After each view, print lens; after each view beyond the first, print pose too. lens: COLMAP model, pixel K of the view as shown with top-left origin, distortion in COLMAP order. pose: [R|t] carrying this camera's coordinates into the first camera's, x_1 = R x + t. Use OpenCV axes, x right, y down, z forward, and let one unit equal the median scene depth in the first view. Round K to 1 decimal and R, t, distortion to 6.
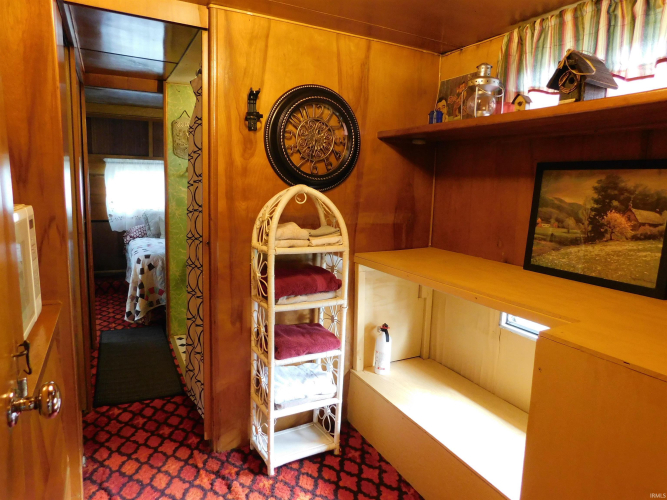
lens RADIAL K [[438.4, 0, 333.5], [0, 438.4, 250.0], [0, 0, 1]] dist [-0.082195, 0.089961]
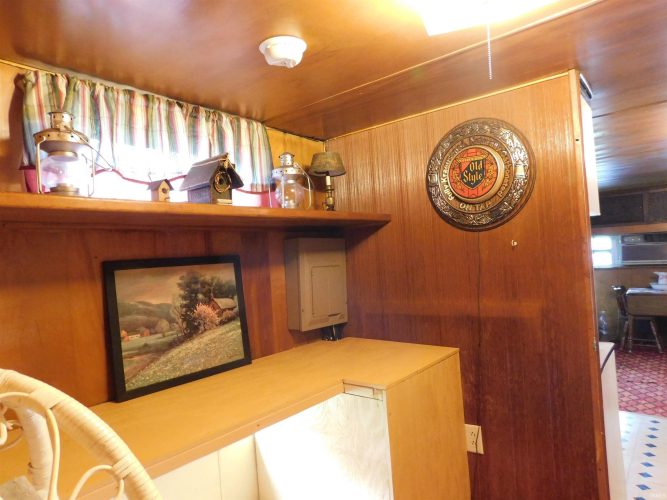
lens RADIAL K [[438.4, 0, 333.5], [0, 438.4, 250.0], [0, 0, 1]] dist [-0.082195, 0.089961]
pose [[-0.395420, 0.015592, 0.918368, -0.559310], [0.200059, 0.977313, 0.069546, -0.275147], [-0.896448, 0.211227, -0.389568, 1.316086]]
